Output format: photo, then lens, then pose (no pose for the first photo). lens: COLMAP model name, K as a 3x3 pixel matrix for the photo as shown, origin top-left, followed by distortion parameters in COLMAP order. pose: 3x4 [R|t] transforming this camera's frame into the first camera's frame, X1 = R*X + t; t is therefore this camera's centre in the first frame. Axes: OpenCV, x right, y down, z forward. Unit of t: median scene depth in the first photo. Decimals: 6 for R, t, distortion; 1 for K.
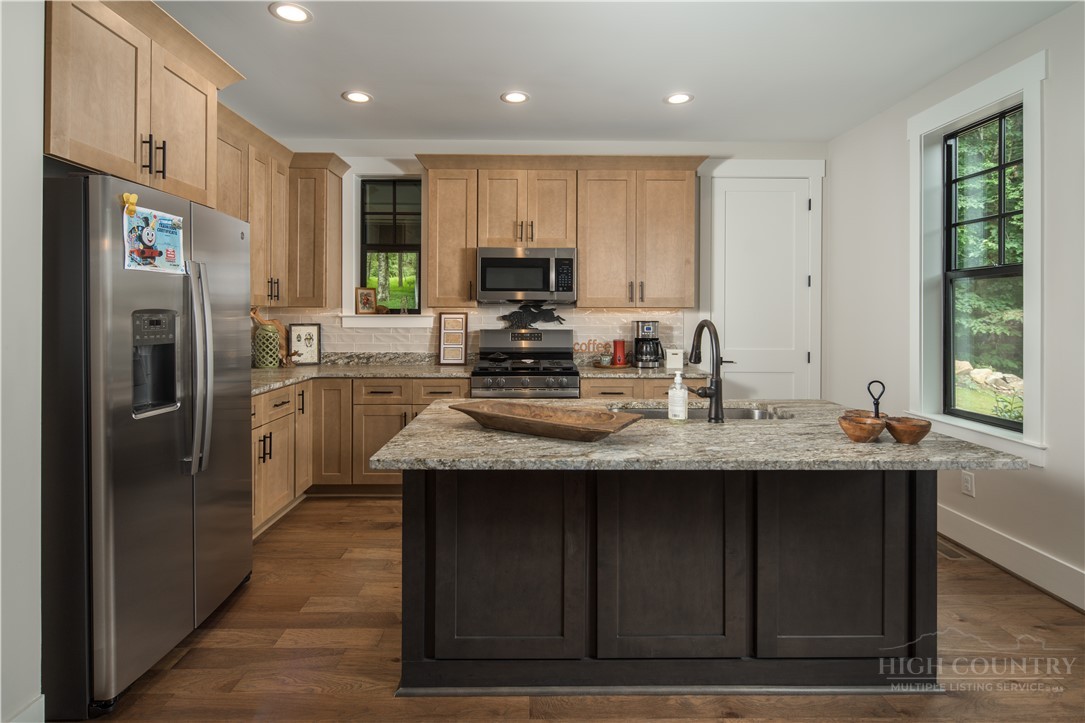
lens RADIAL K [[533.8, 0, 531.2], [0, 533.8, 313.1], [0, 0, 1]] dist [0.006525, -0.003872]
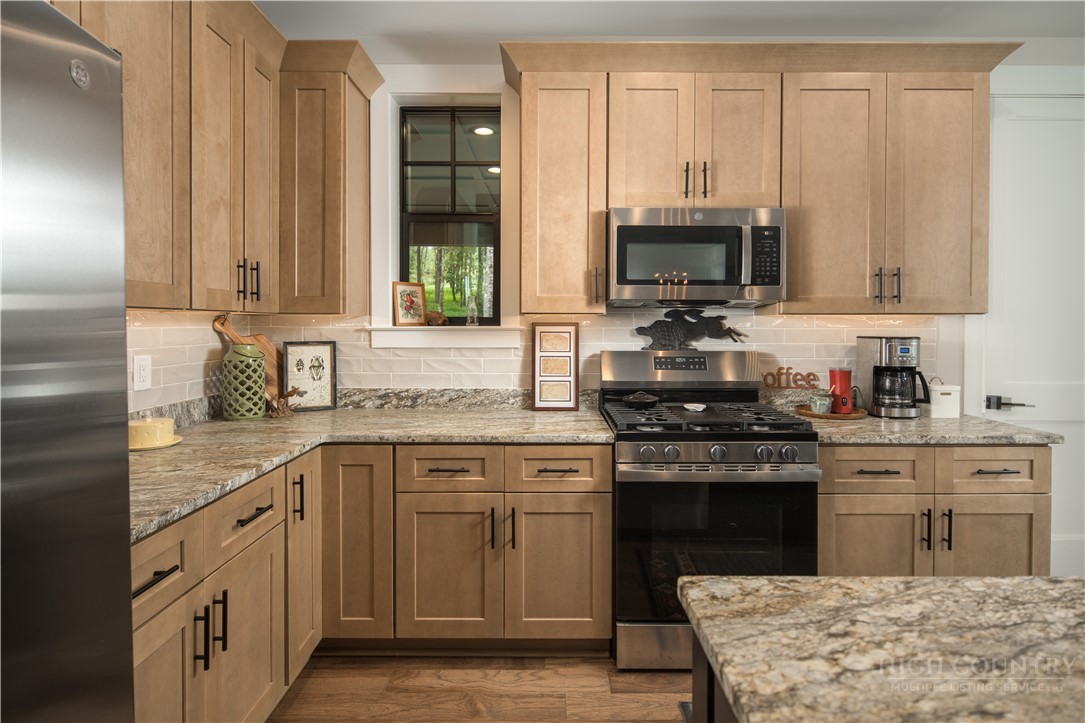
lens RADIAL K [[533.8, 0, 542.8], [0, 533.8, 330.2], [0, 0, 1]] dist [0.006525, -0.003872]
pose [[0.999969, -0.001224, -0.007824, -0.165184], [0.001321, 0.999922, 0.012446, -0.000062], [0.007808, -0.012456, 0.999892, 0.423042]]
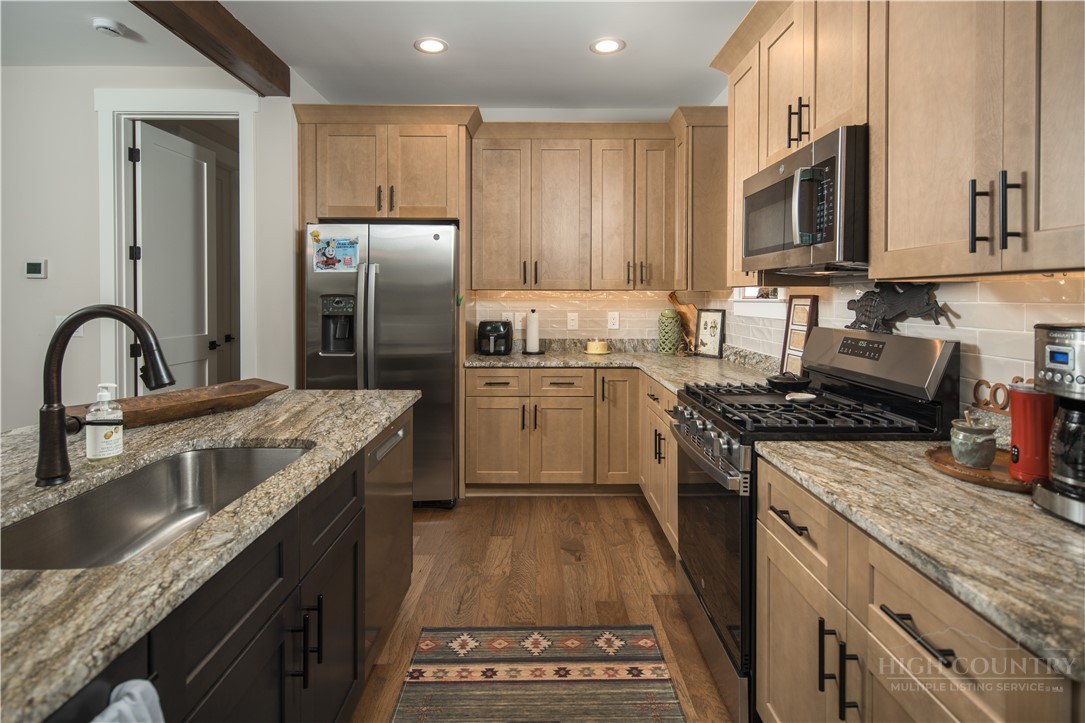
lens RADIAL K [[533.8, 0, 541.4], [0, 533.8, 303.2], [0, 0, 1]] dist [0.006525, -0.003872]
pose [[-0.000555, 0.008495, -0.999964, 0.463485], [-0.000698, 0.999964, 0.008495, 0.003076], [1.000000, 0.000703, -0.000549, 0.767547]]
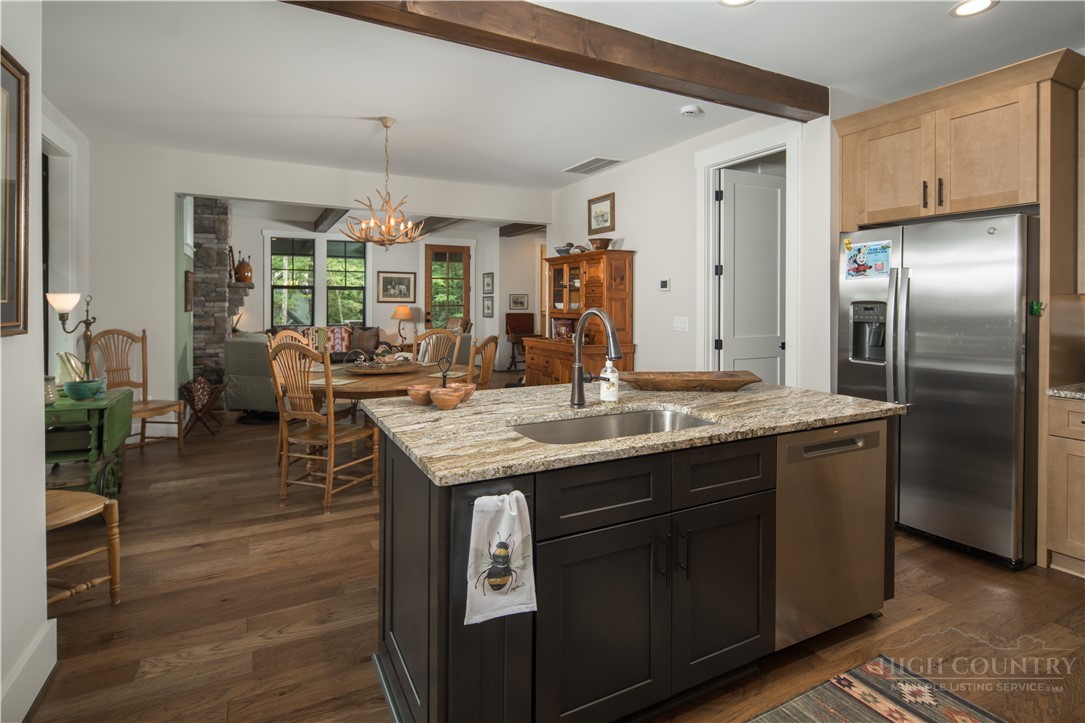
lens RADIAL K [[533.8, 0, 564.4], [0, 533.8, 303.7], [0, 0, 1]] dist [0.006525, -0.003872]
pose [[-0.869291, -0.003584, -0.494288, 0.444320], [-0.003625, 0.999993, -0.000877, 0.002926], [0.494287, 0.001030, -0.869298, 0.924228]]
